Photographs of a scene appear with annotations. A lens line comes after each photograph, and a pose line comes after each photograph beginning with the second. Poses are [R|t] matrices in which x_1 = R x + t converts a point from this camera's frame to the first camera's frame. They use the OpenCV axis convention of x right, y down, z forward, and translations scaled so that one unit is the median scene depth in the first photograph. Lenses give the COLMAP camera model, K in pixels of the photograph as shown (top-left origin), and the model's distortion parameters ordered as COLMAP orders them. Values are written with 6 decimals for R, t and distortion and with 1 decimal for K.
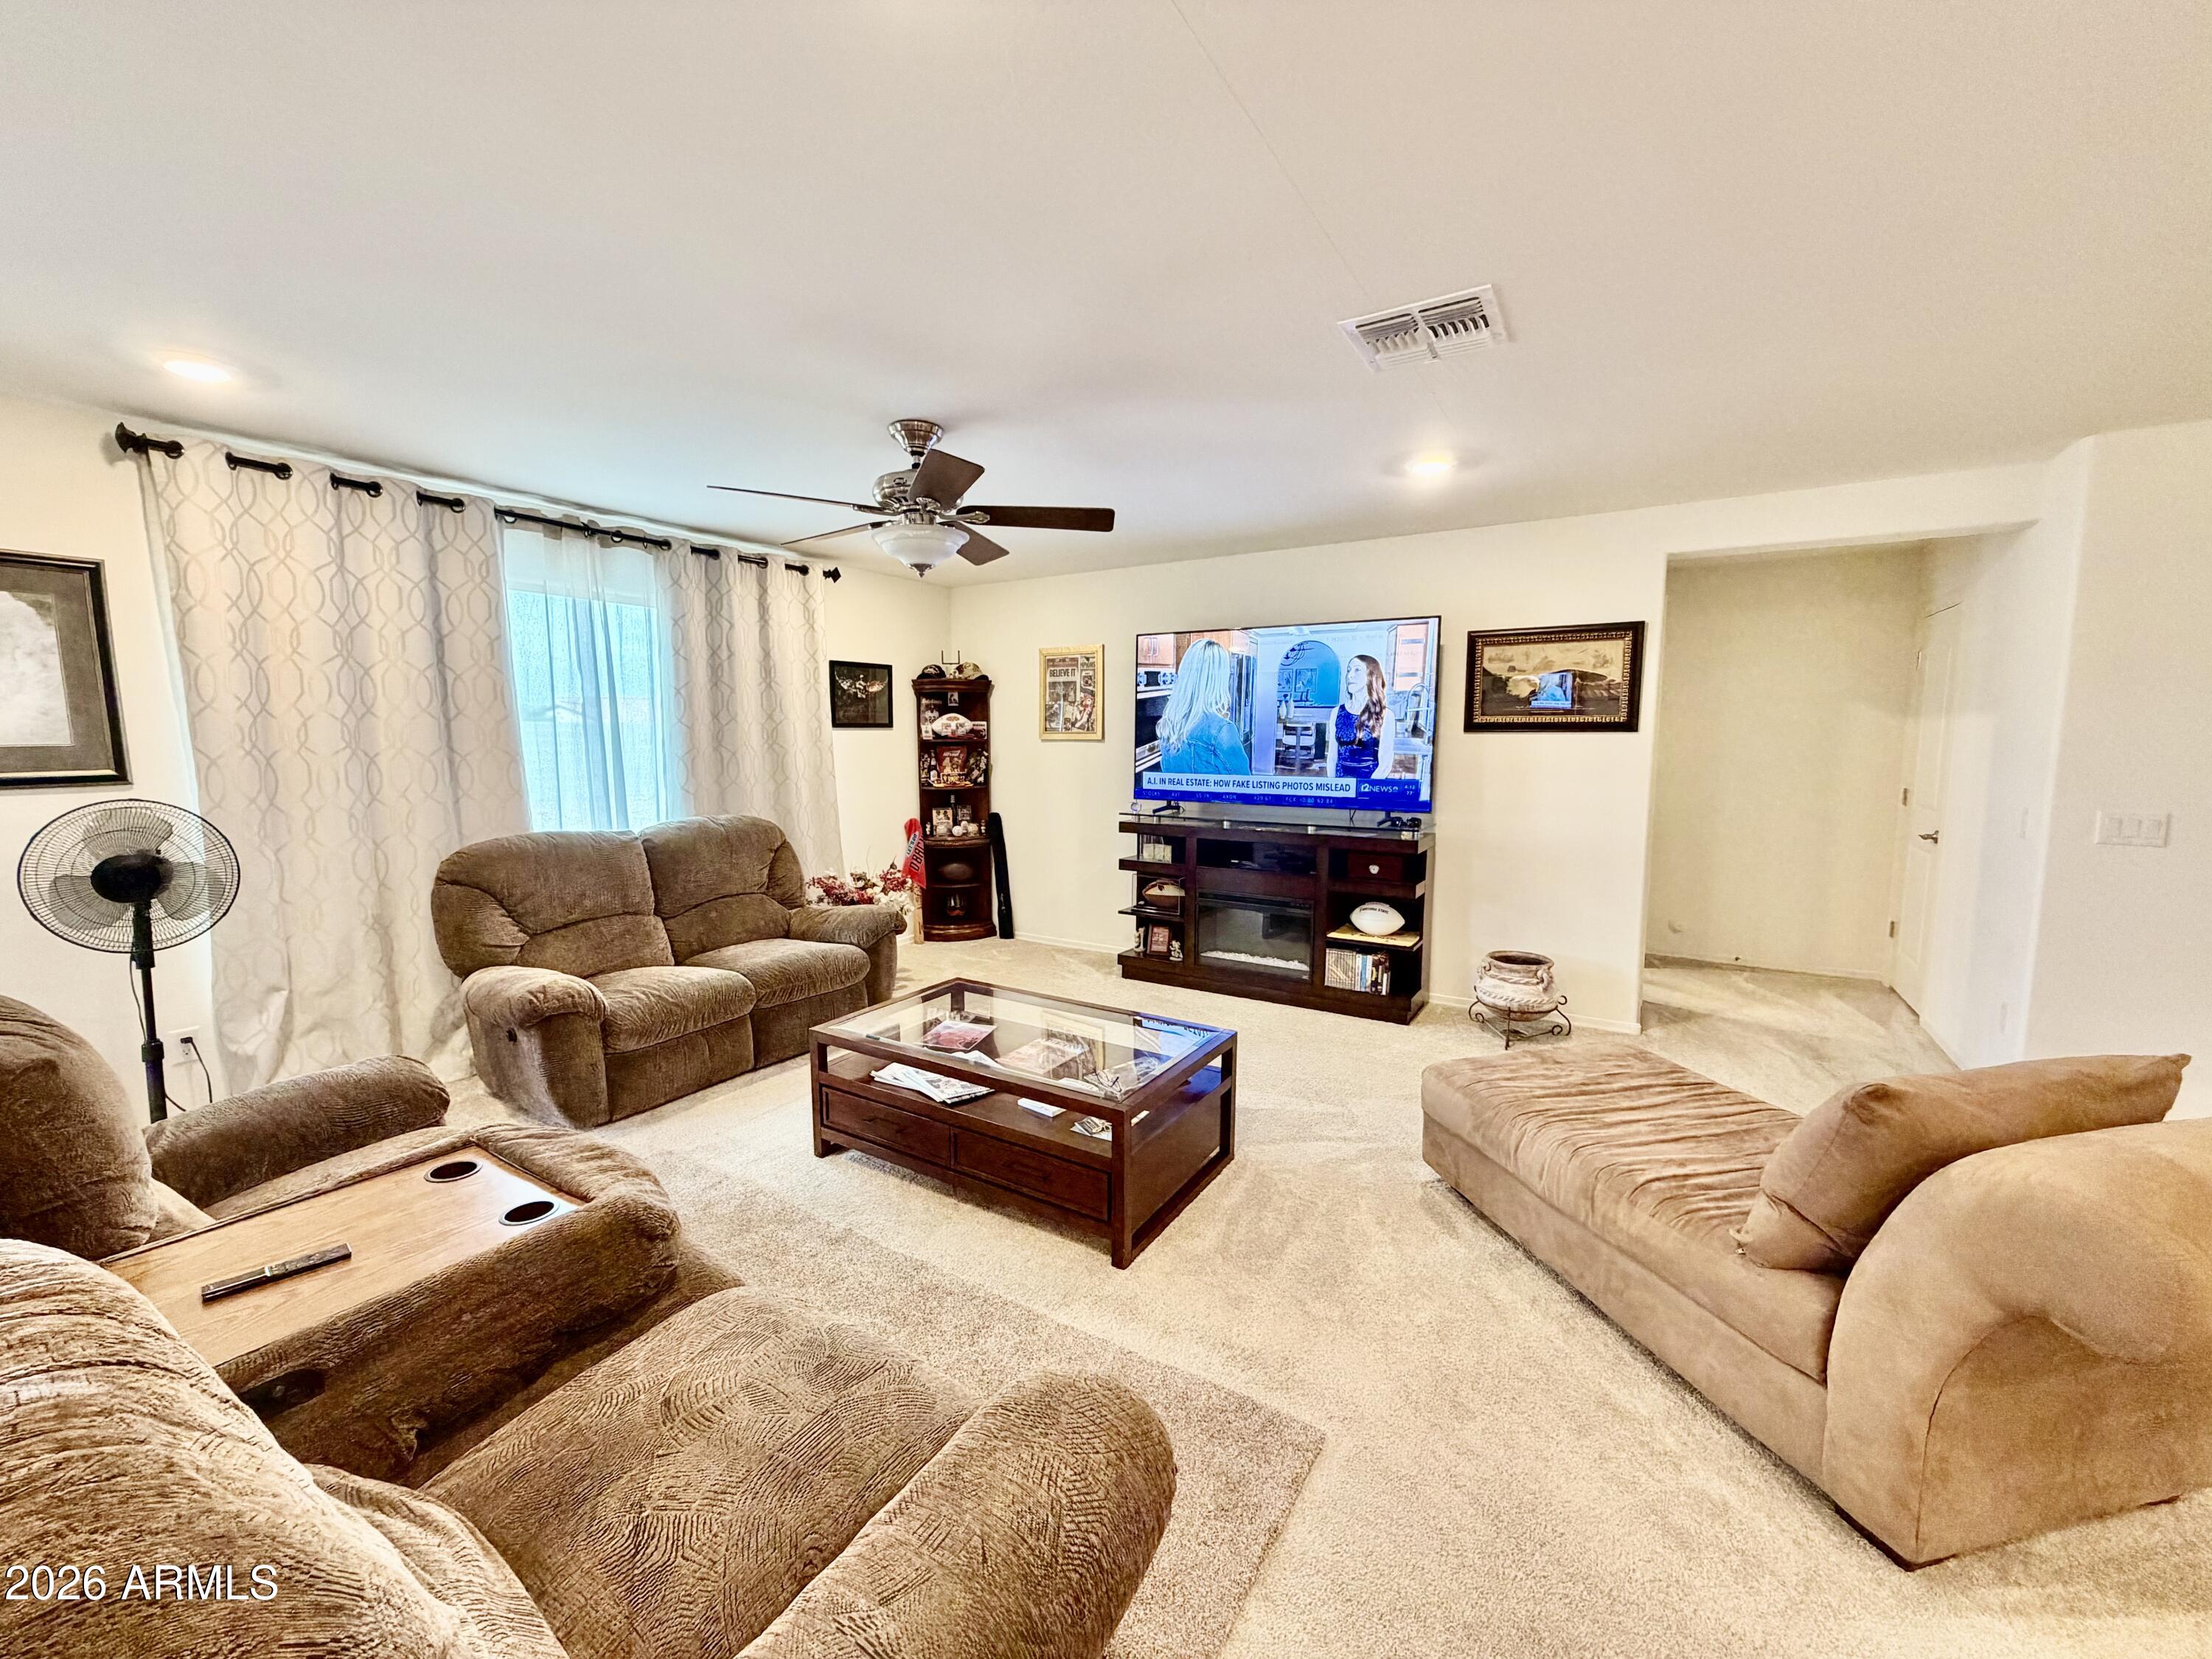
lens RADIAL K [[878.2, 0, 1106.0], [0, 878.2, 829.5], [0, 0, 1]] dist [-0.000047, -0.000228]
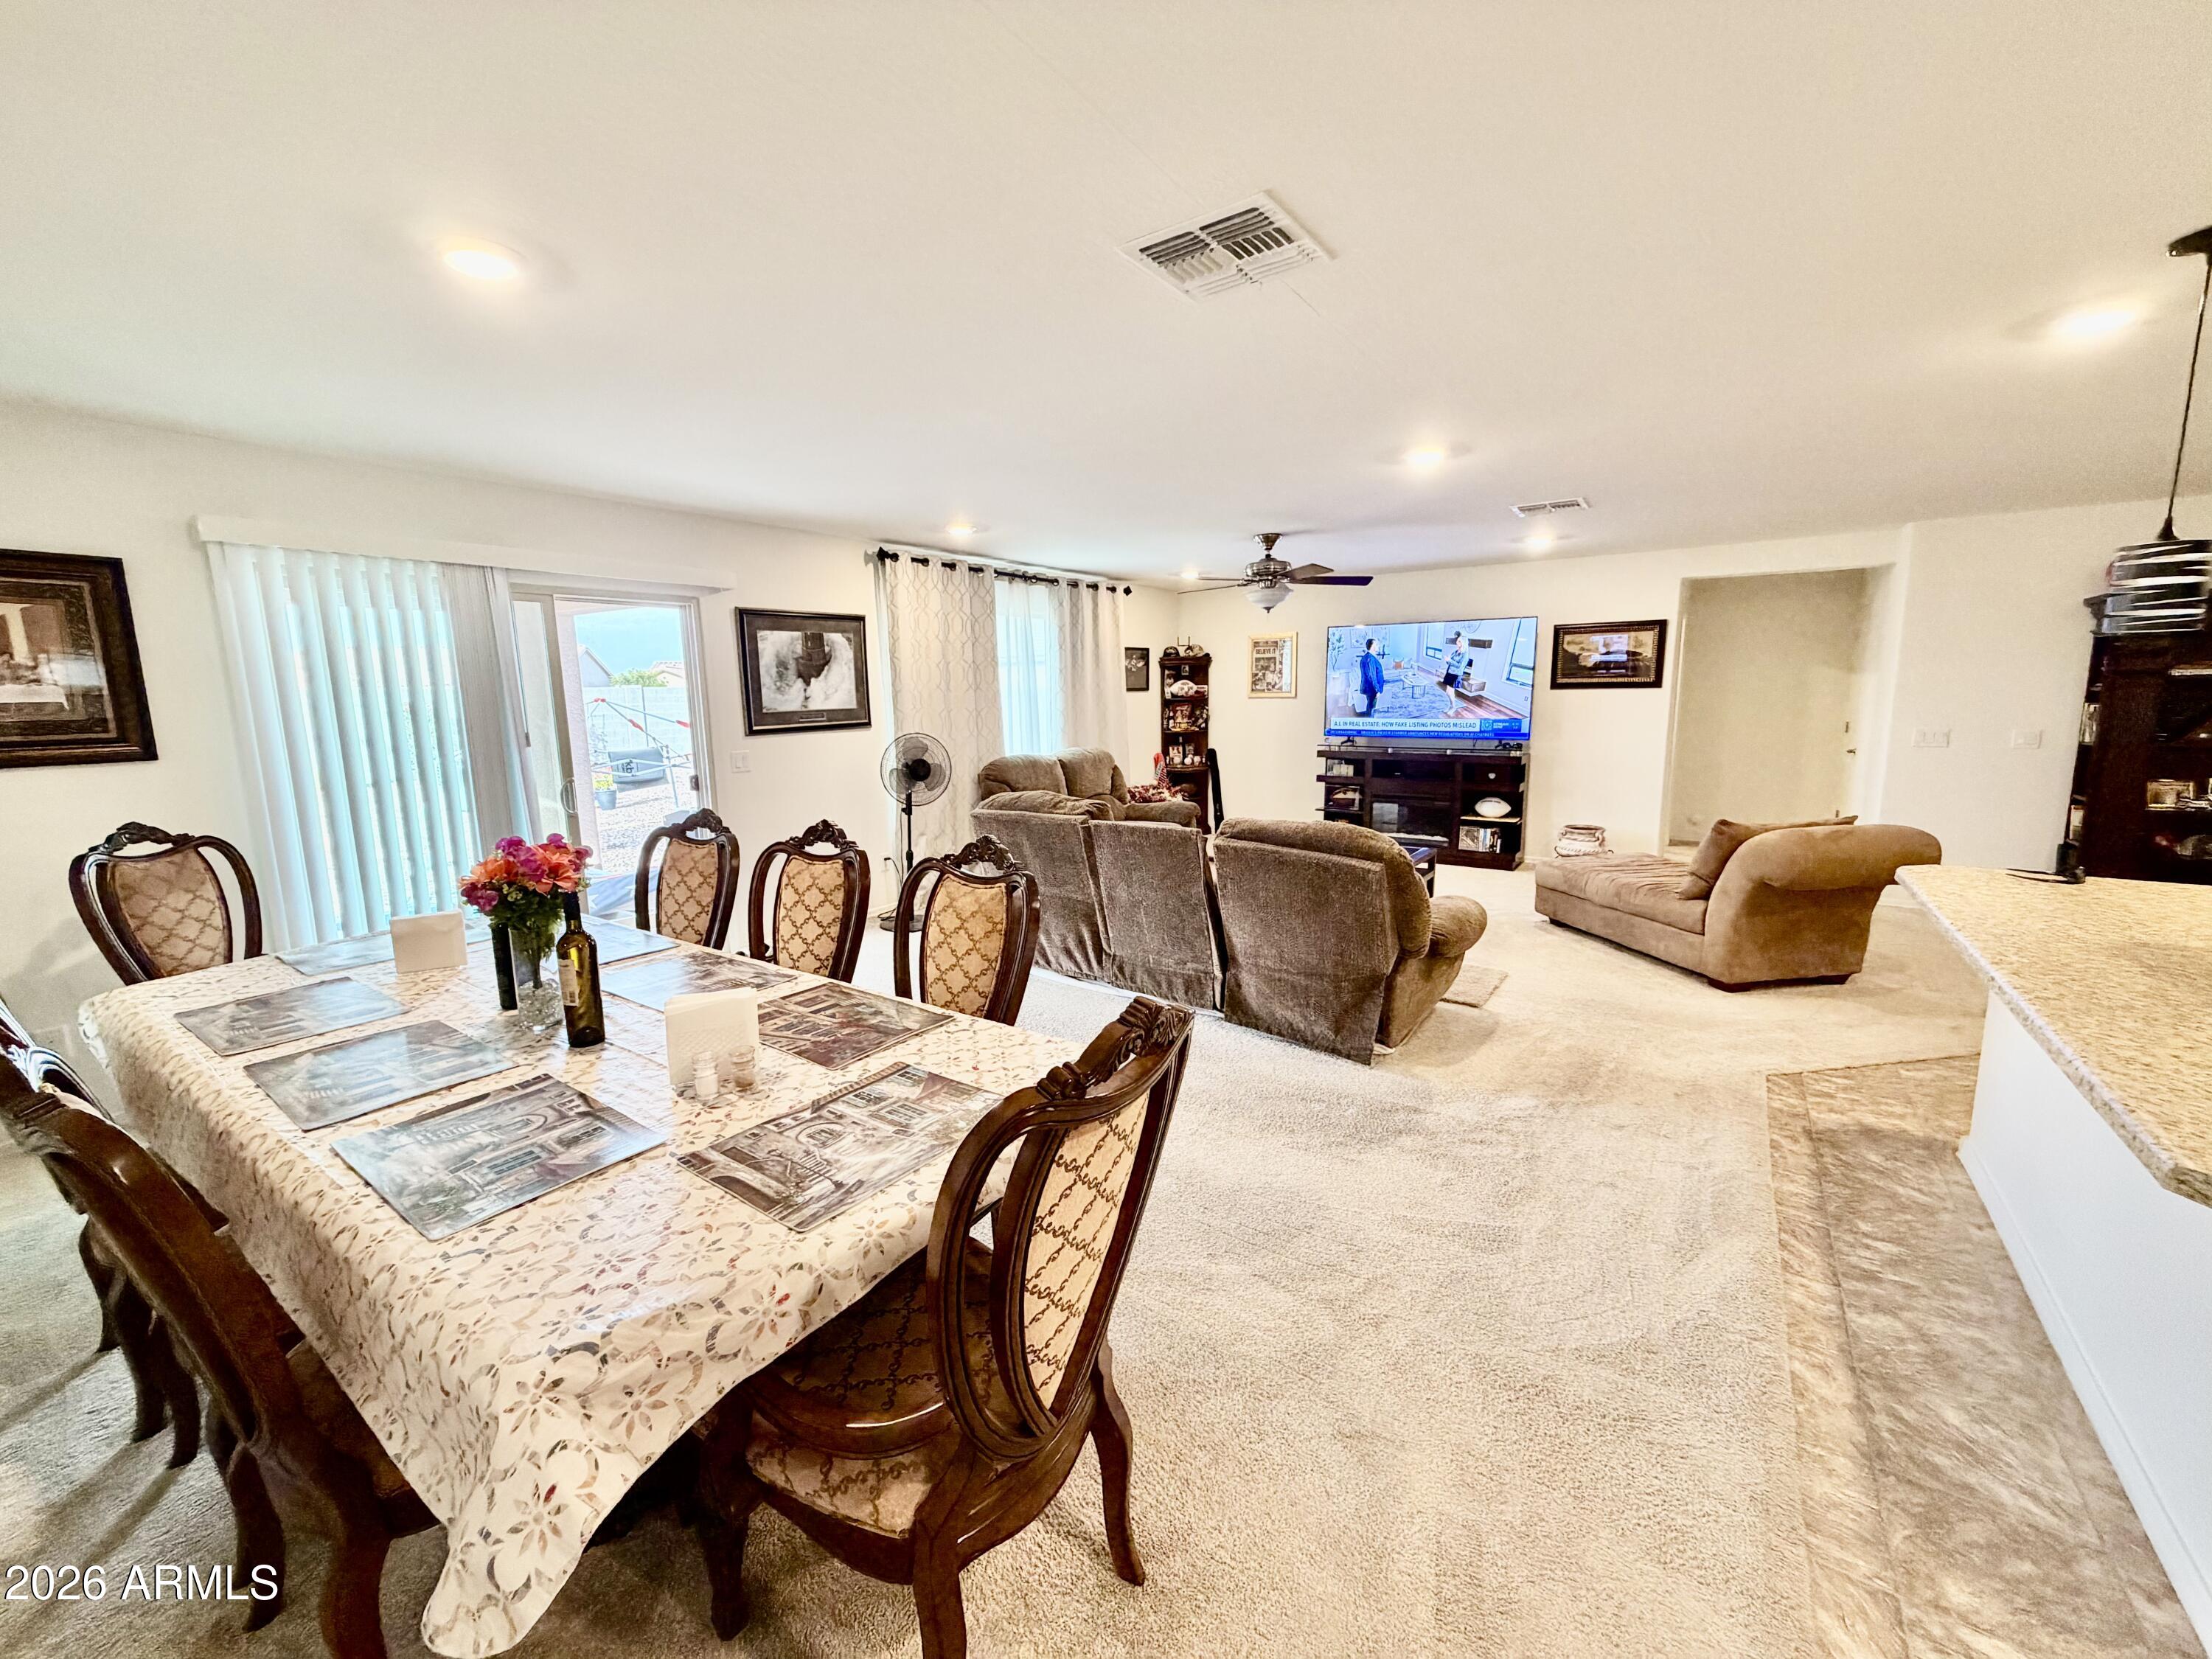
lens RADIAL K [[878.2, 0, 1106.0], [0, 878.2, 829.5], [0, 0, 1]] dist [-0.000047, -0.000228]
pose [[0.998714, -0.006937, -0.050219, -0.412494], [0.009422, 0.998734, 0.049414, 0.073885], [0.049813, -0.049824, 0.997515, -0.828273]]
